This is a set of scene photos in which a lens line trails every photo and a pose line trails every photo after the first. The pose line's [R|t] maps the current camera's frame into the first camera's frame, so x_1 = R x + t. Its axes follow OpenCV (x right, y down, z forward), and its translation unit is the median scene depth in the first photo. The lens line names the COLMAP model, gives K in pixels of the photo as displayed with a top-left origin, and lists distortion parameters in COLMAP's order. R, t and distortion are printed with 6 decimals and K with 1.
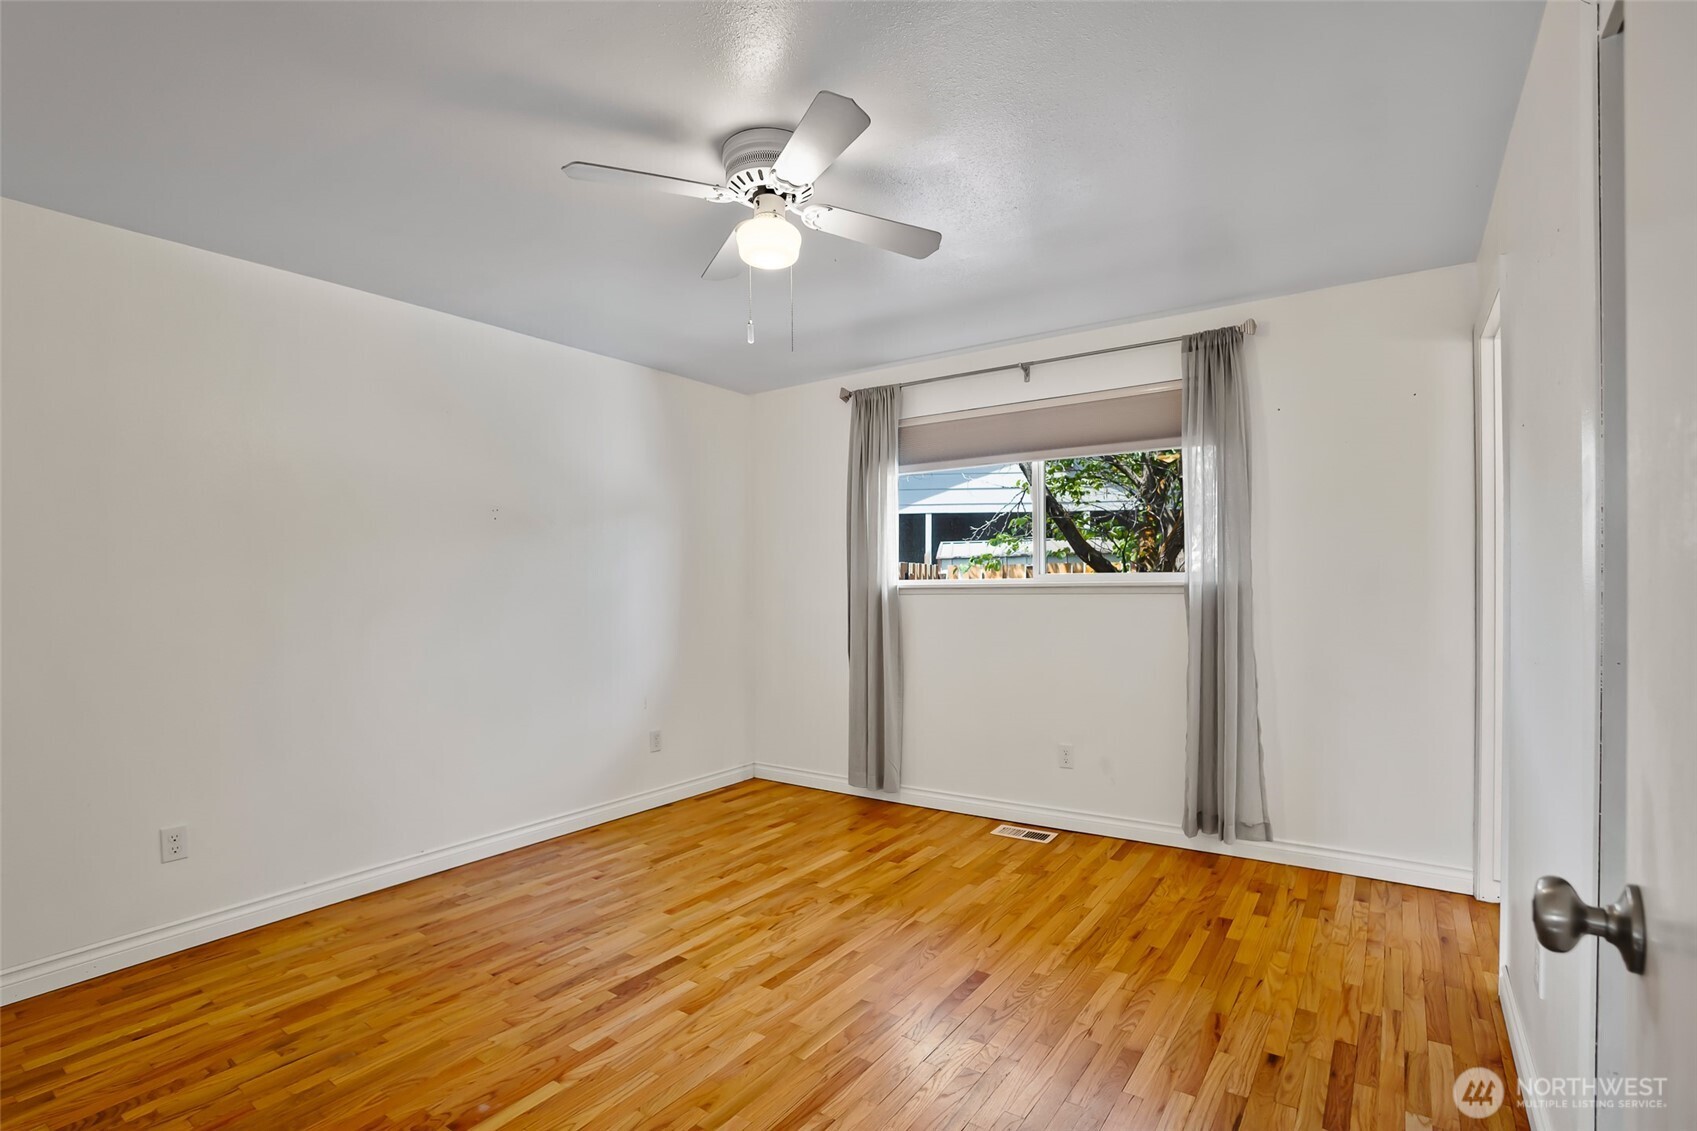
lens RADIAL K [[774.6, 0, 849.5], [0, 774.6, 584.3], [0, 0, 1]] dist [-0.057022, 0.000241]
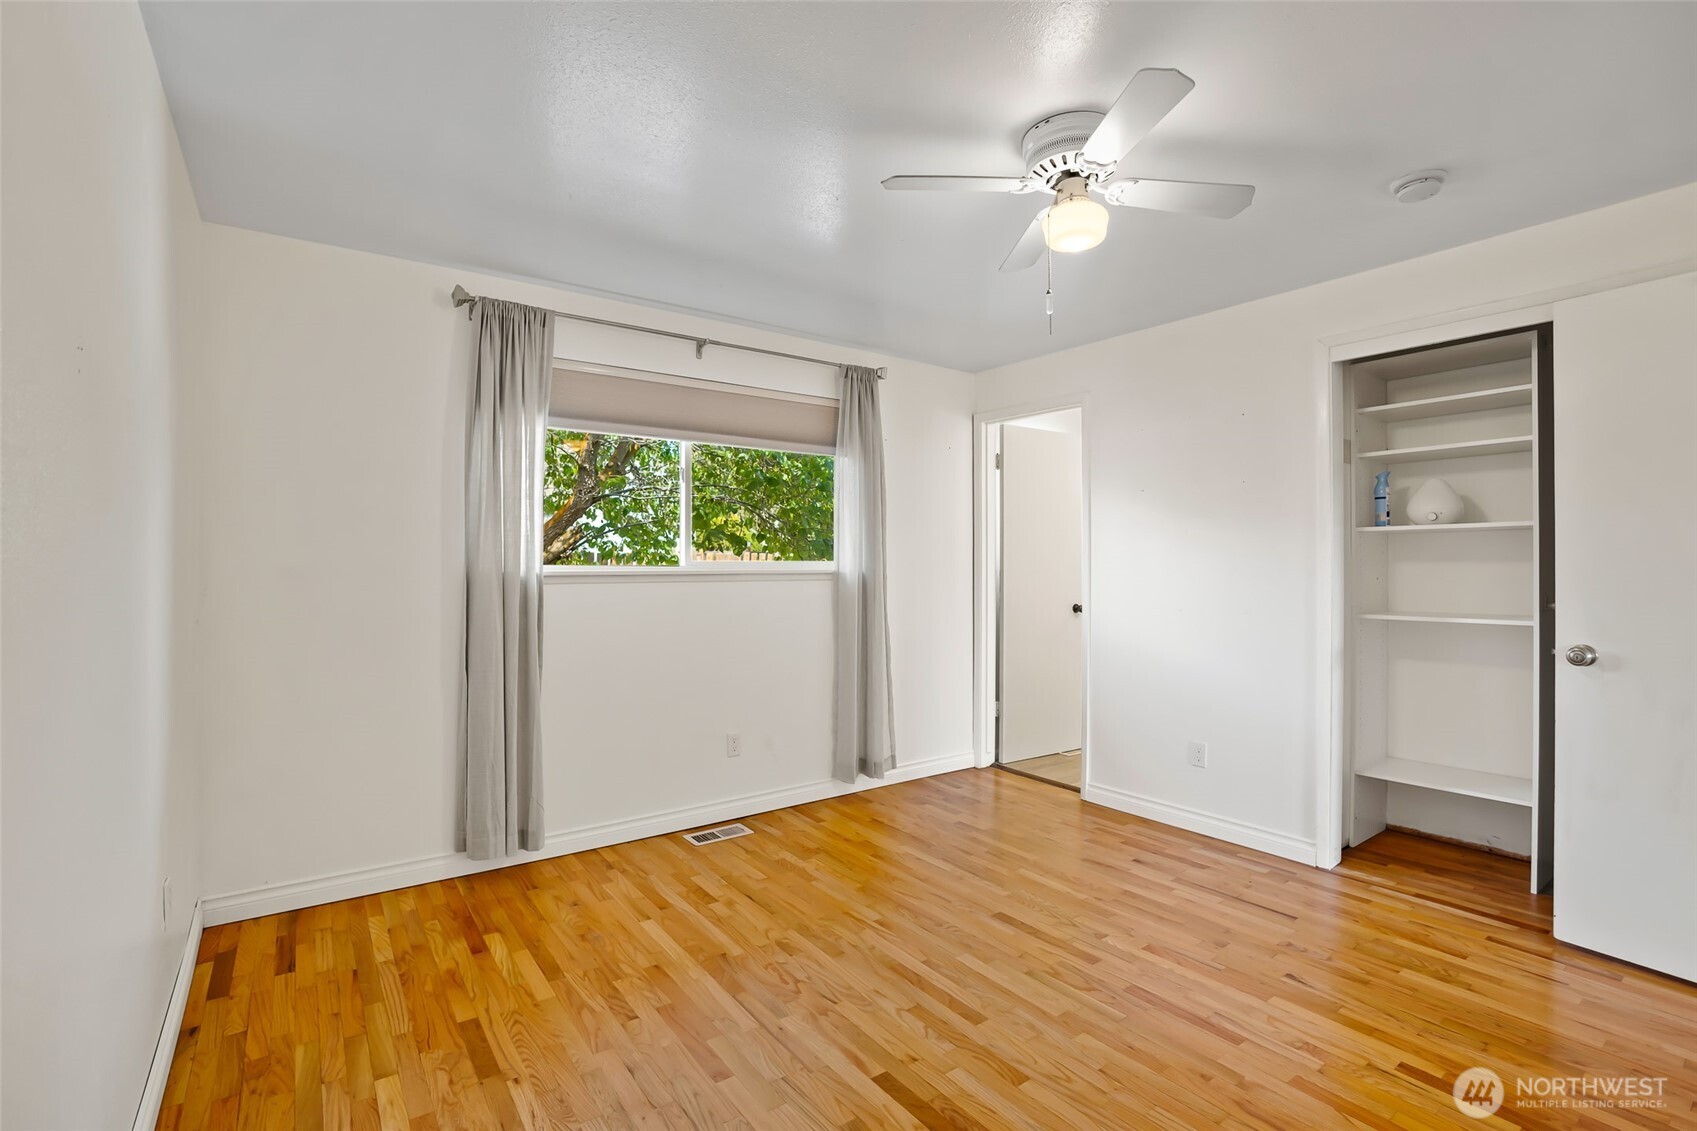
lens RADIAL K [[785.4, 0, 852.0], [0, 785.4, 550.7], [0, 0, 1]] dist [-0.048185, 0.000975]
pose [[0.325058, 0.028705, 0.945258, -0.714822], [0.001529, 0.999522, -0.030879, 0.005621], [-0.945693, 0.011483, 0.324859, 0.590950]]
